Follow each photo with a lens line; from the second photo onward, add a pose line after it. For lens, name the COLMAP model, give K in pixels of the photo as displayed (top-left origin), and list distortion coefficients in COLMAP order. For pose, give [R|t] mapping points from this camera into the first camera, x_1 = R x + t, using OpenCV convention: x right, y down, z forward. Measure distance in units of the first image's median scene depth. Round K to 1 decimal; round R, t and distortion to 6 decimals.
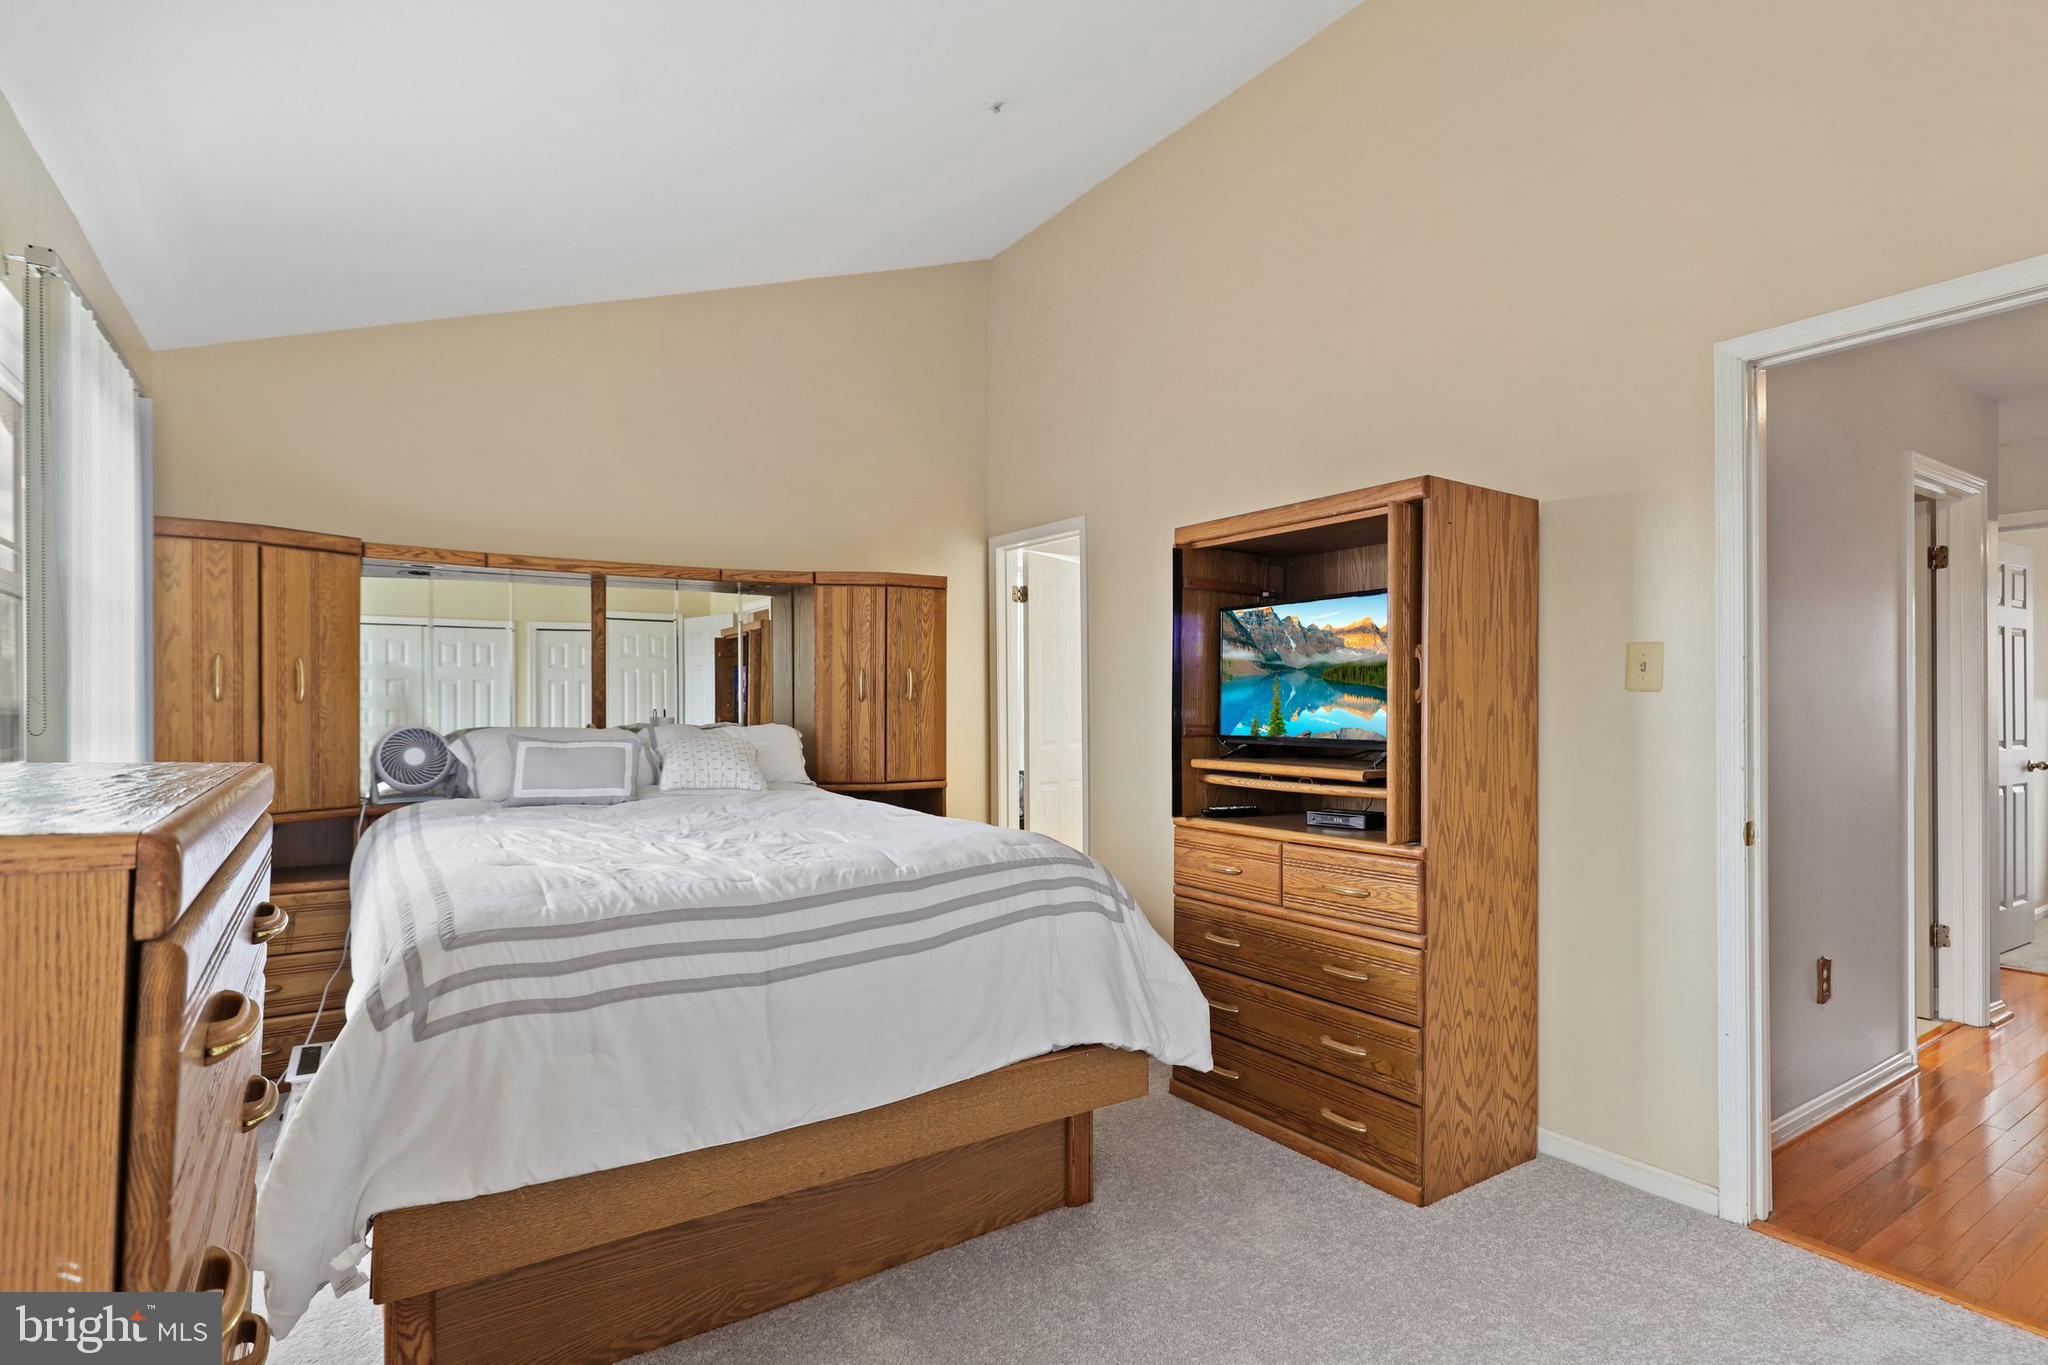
lens RADIAL K [[1035.9, 0, 1028.7], [0, 1035.9, 695.9], [0, 0, 1]] dist [0.000242, 0.001358]
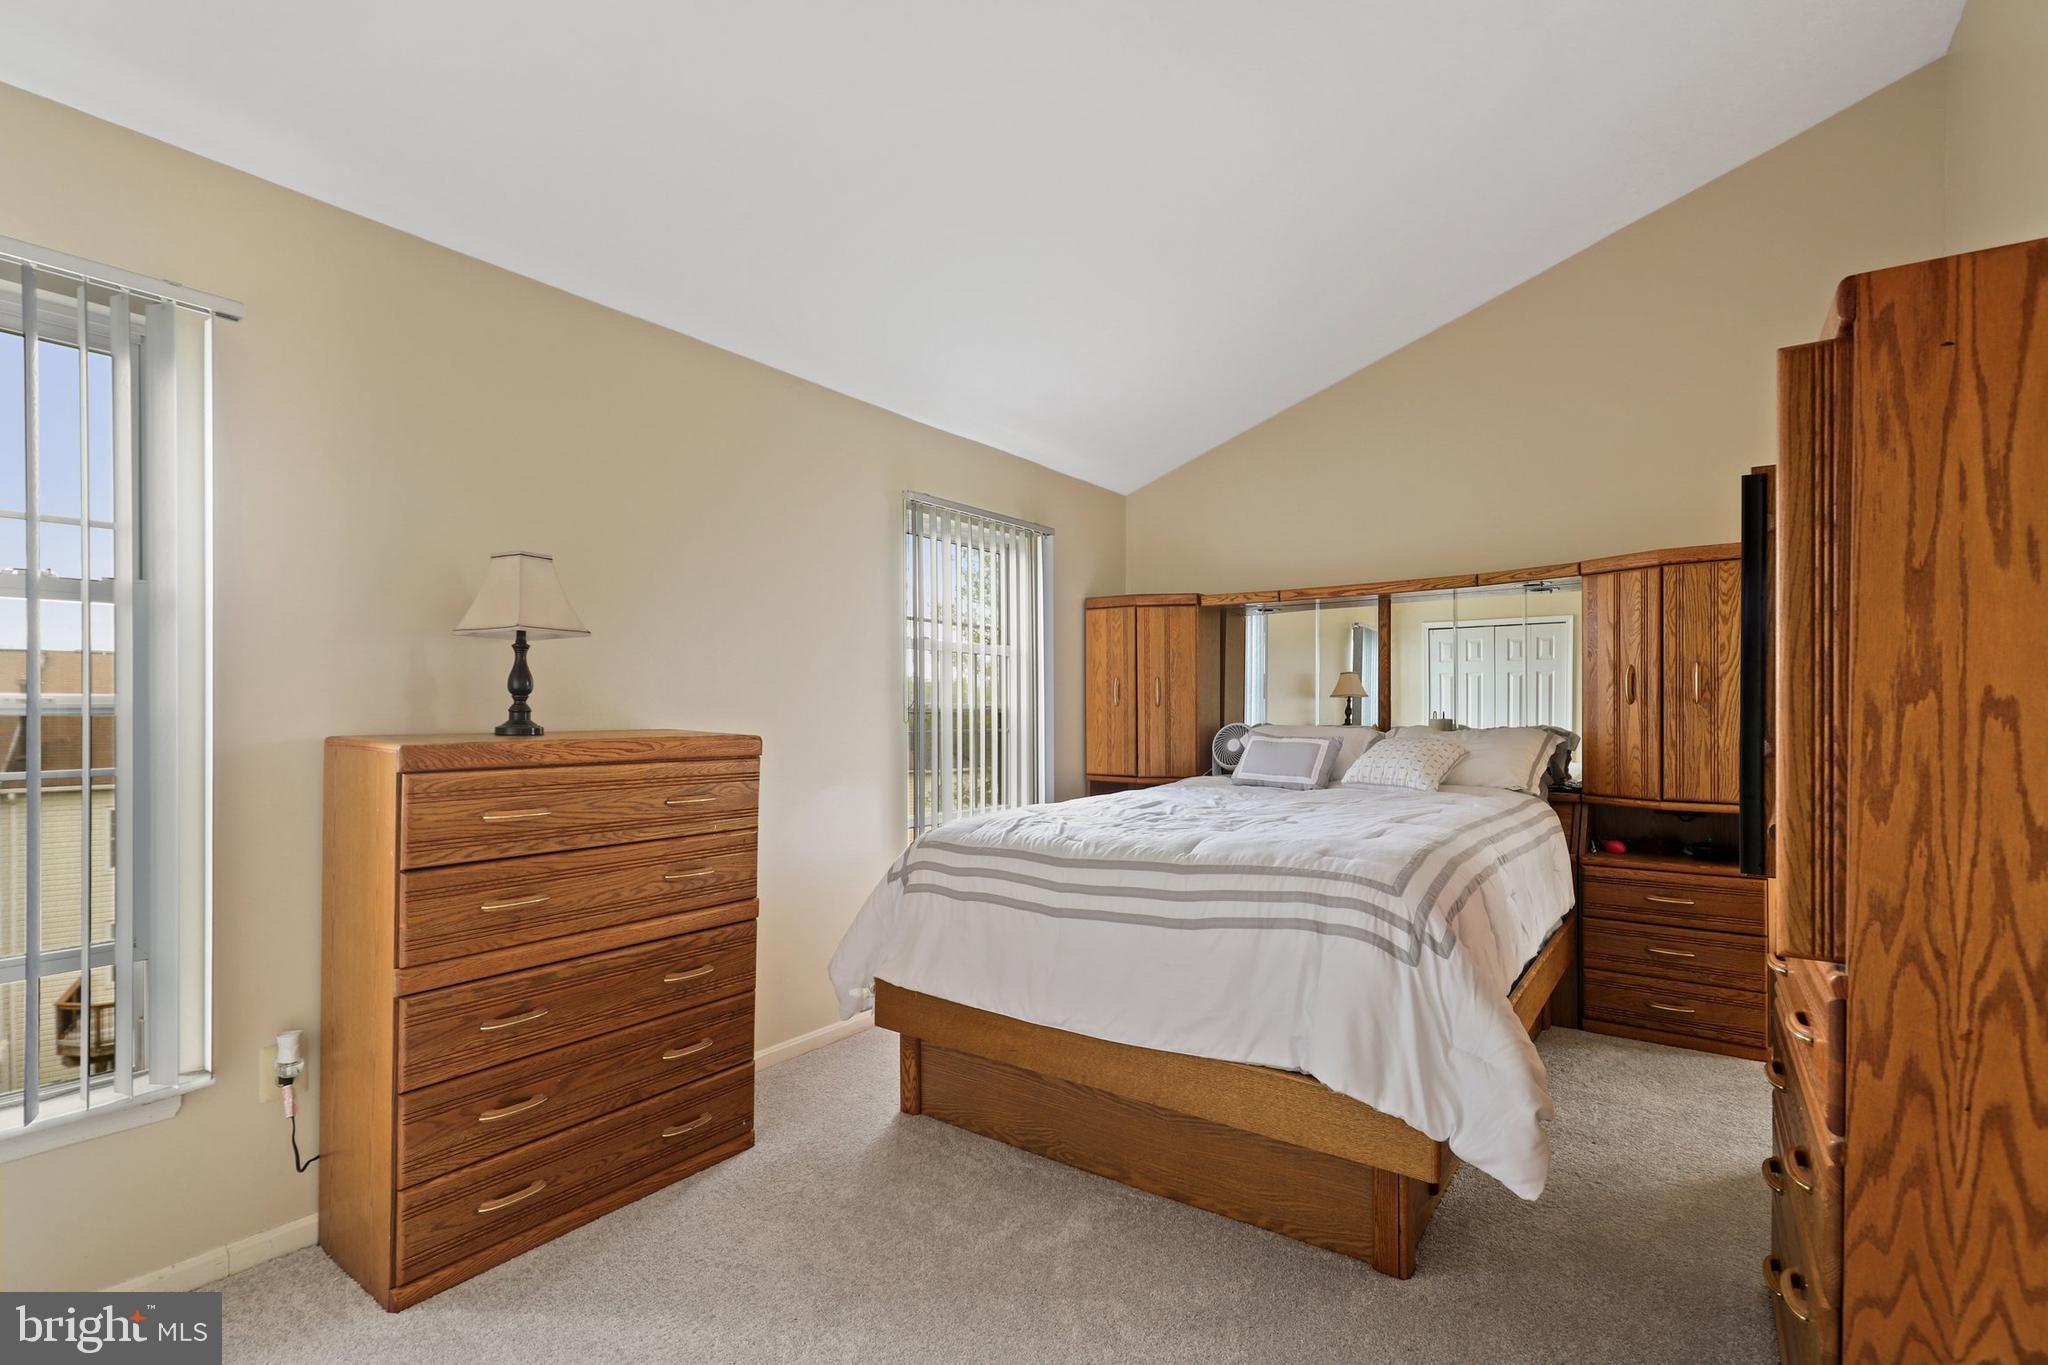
lens RADIAL K [[942.3, 0, 1020.7], [0, 942.3, 700.5], [0, 0, 1]] dist [0.003229, -0.001508]
pose [[0.336520, -0.007132, -0.941649, 0.567079], [0.009086, 0.999949, -0.004326, 0.001989], [0.941632, -0.007101, 0.336568, 0.352015]]
